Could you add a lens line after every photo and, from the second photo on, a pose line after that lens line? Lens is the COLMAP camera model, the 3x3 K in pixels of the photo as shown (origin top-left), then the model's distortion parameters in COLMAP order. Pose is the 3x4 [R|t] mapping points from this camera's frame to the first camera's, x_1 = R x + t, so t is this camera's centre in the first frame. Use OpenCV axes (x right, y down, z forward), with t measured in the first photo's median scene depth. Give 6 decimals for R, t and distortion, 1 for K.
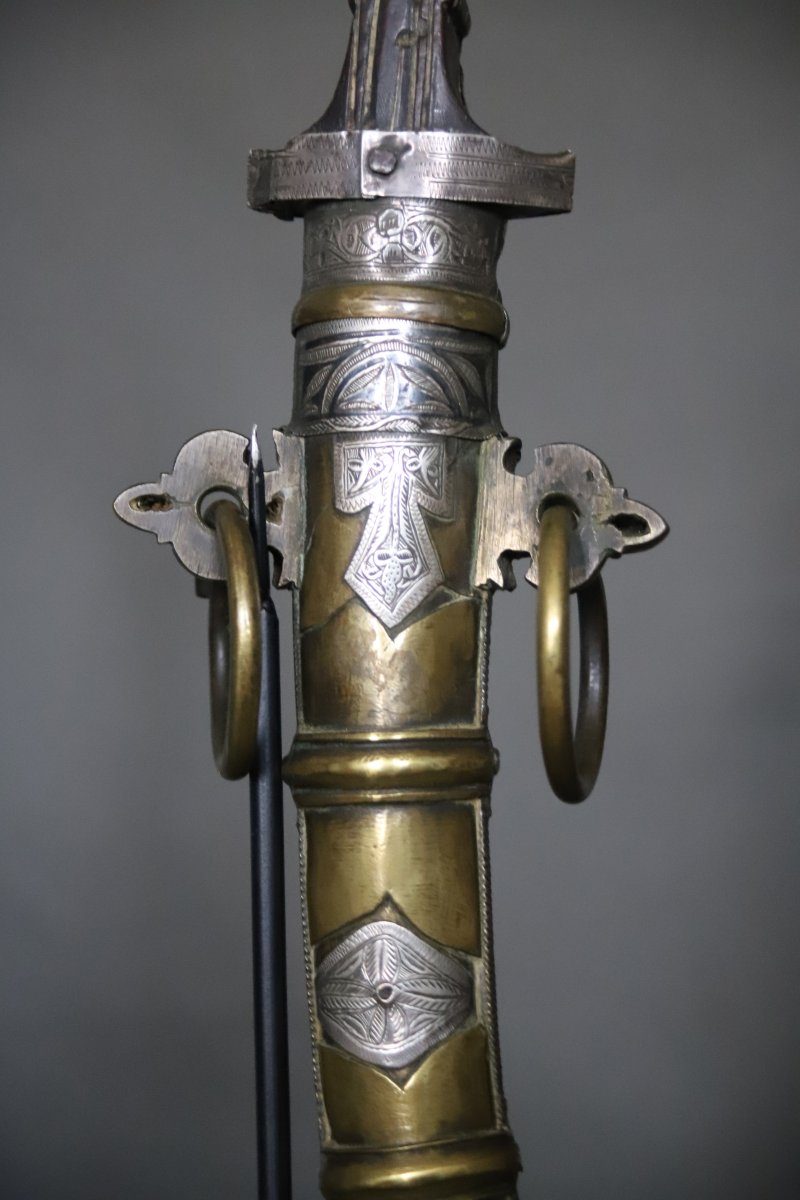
lens RADIAL K [[2419.4, 0, 401.2], [0, 2419.4, 600.8], [0, 0, 1]] dist [0.157738, 0.000000]
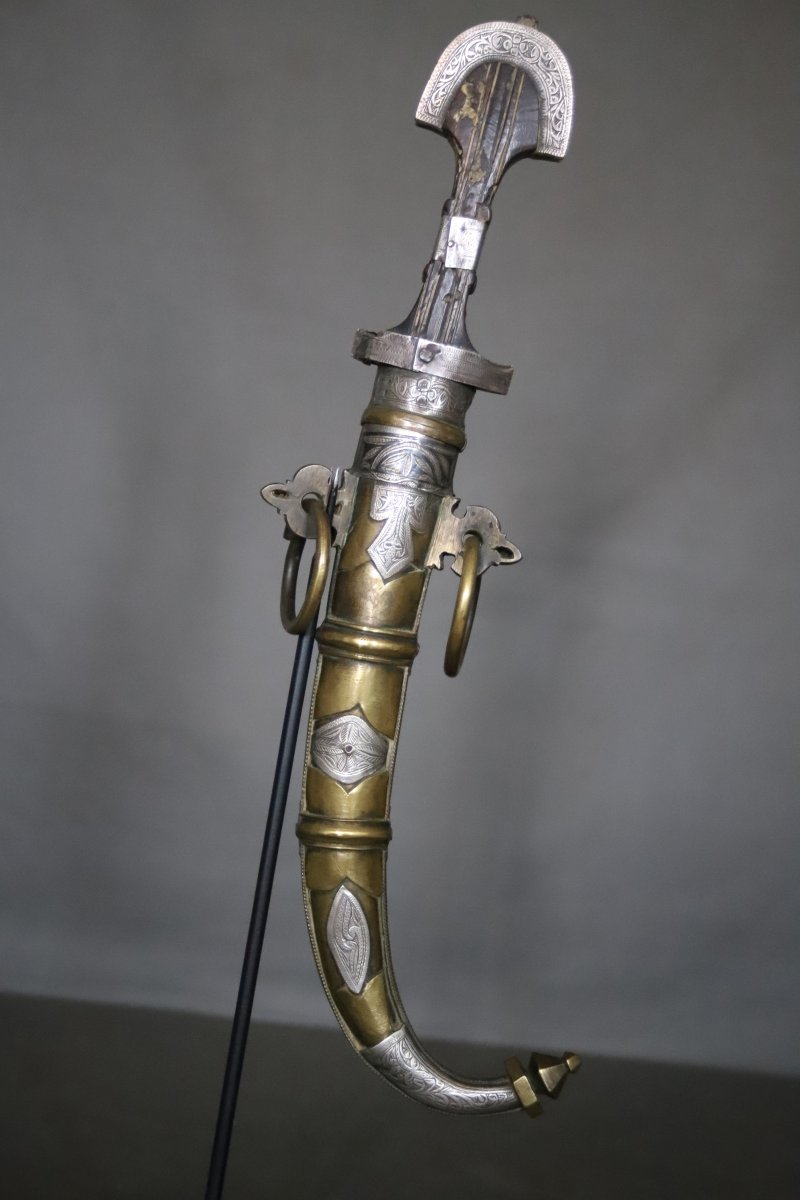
lens RADIAL K [[1864.4, 0, 393.1], [0, 1864.4, 603.9], [0, 0, 1]] dist [-0.002204, 0.000000]
pose [[0.968574, 0.194500, 0.155029, -0.237698], [-0.208191, 0.975017, 0.077453, -0.091903], [-0.136091, -0.107295, 0.984869, -0.569503]]
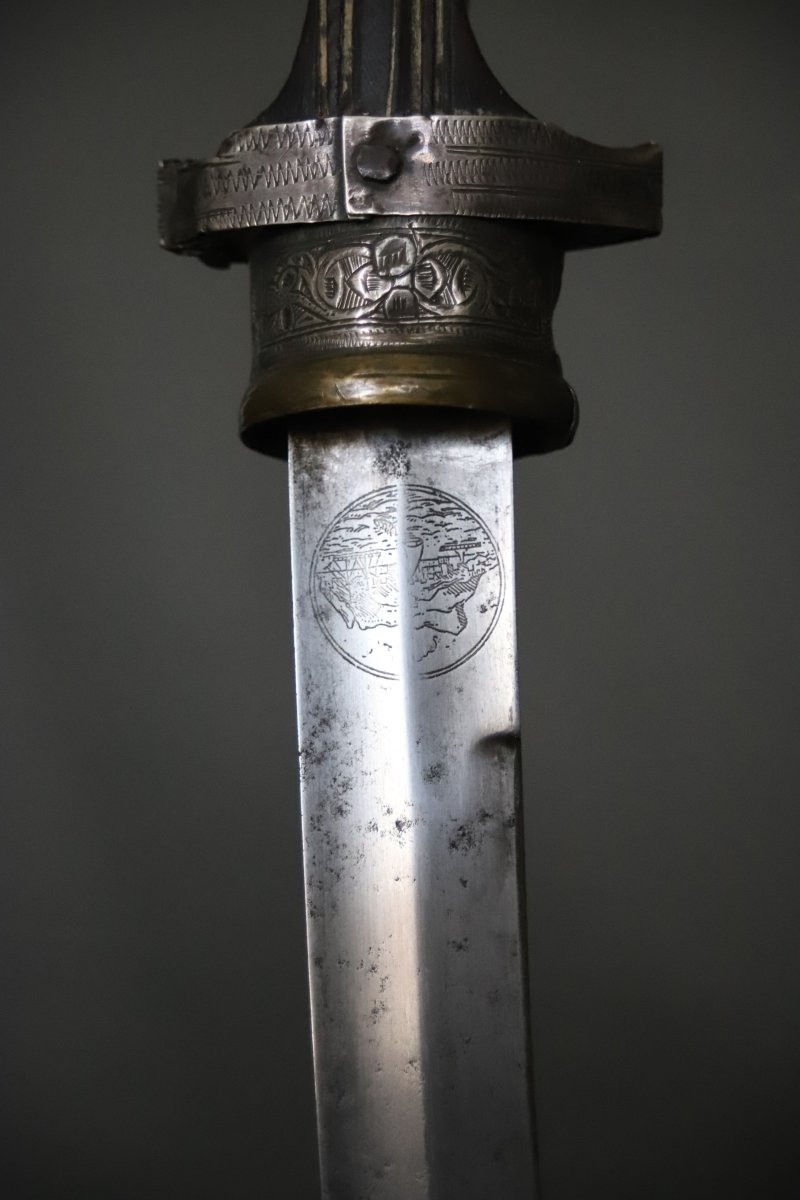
lens RADIAL K [[2419.4, 0, 393.2], [0, 2419.4, 596.2], [0, 0, 1]] dist [0.157738, 0.000000]
pose [[0.995622, -0.045979, 0.081376, -0.060605], [0.050576, 0.997184, -0.055365, -0.031233], [-0.078601, 0.059238, 0.995145, 0.368792]]
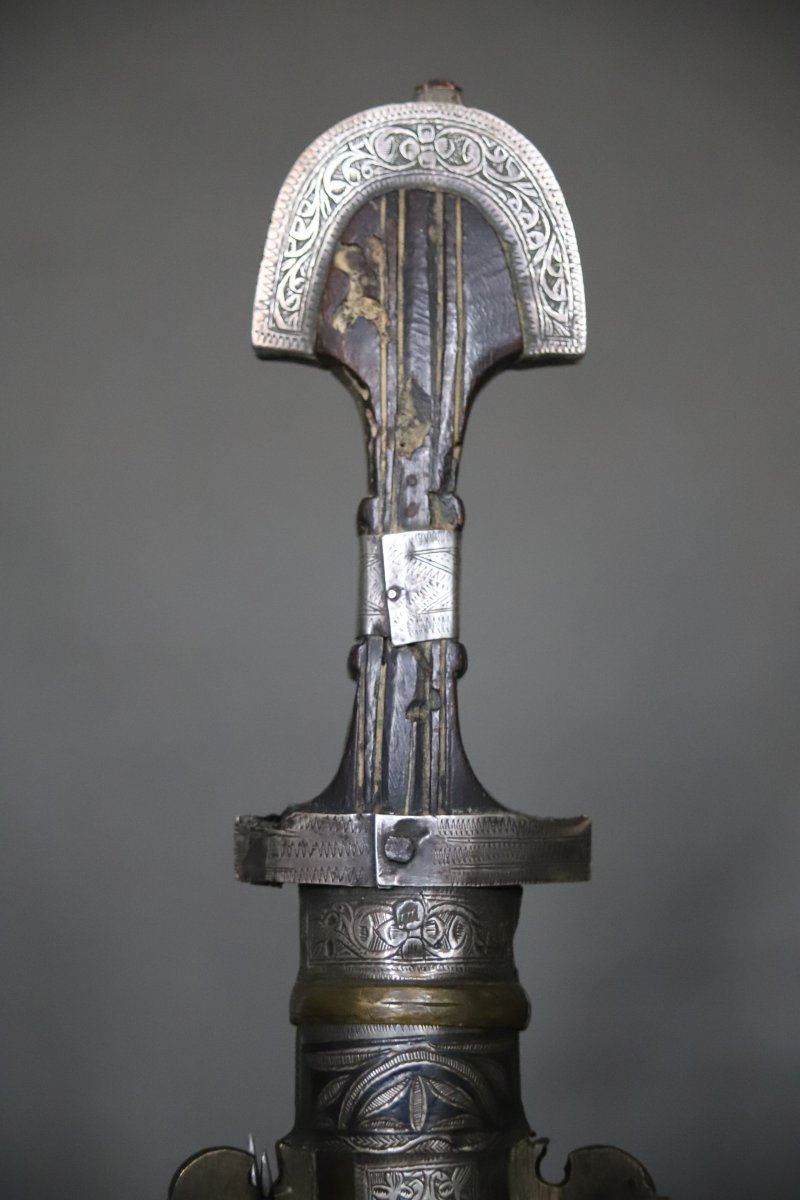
lens RADIAL K [[2419.4, 0, 396.5], [0, 2419.4, 591.1], [0, 0, 1]] dist [0.157738, 0.000000]
pose [[0.985979, -0.019783, 0.165693, -0.157813], [0.028087, 0.998456, -0.047925, -0.233151], [-0.164489, 0.051907, 0.985012, 0.093790]]
